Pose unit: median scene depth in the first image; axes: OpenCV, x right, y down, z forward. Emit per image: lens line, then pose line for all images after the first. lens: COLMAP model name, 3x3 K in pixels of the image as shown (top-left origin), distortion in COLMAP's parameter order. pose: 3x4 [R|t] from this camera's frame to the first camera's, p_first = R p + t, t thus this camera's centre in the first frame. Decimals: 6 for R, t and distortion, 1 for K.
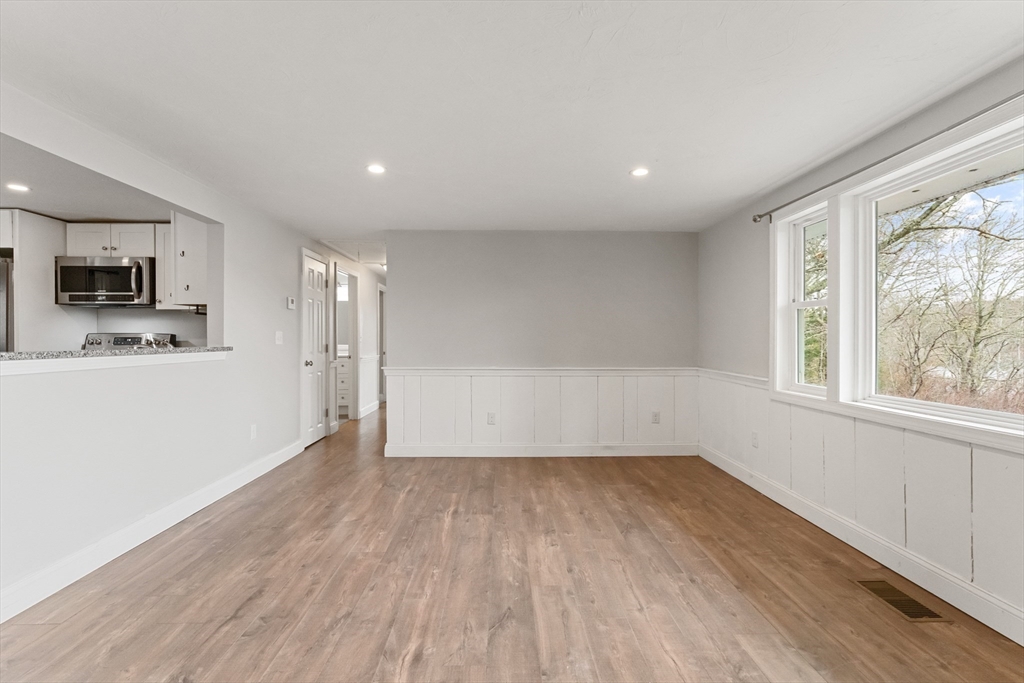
lens RADIAL K [[462.1, 0, 522.4], [0, 462.1, 341.0], [0, 0, 1]] dist [-0.001361, -0.000448]
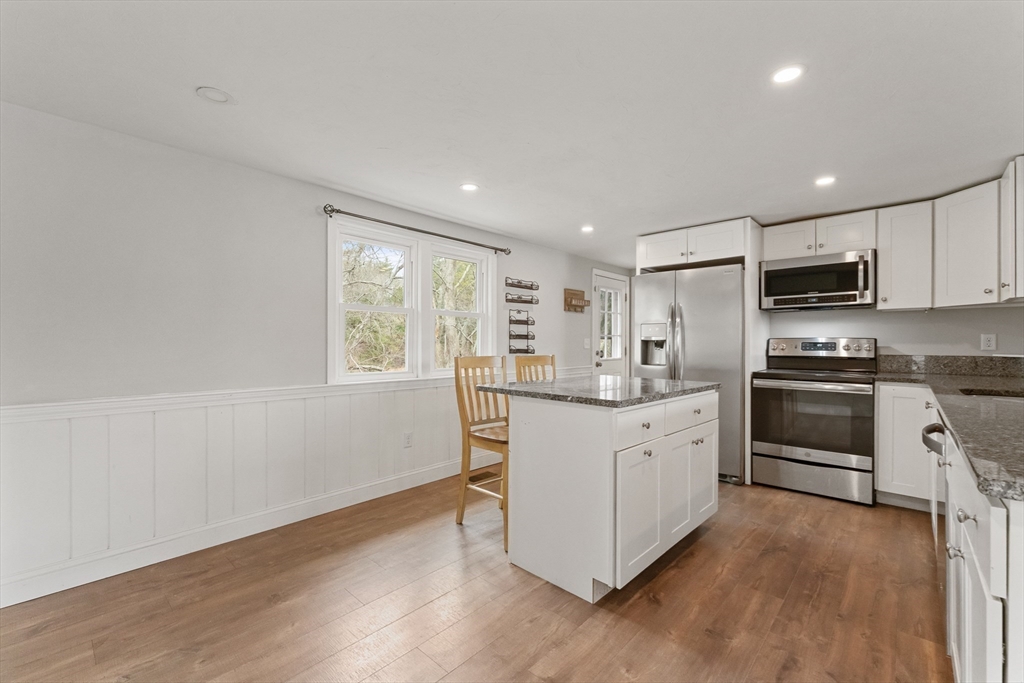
lens RADIAL K [[441.9, 0, 511.5], [0, 441.9, 343.0], [0, 0, 1]] dist [-0.000837, -0.000213]
pose [[0.710449, -0.003290, -0.703741, -0.834629], [-0.003491, 0.999960, -0.008199, 0.002990], [0.703740, 0.008282, 0.710409, -0.066455]]
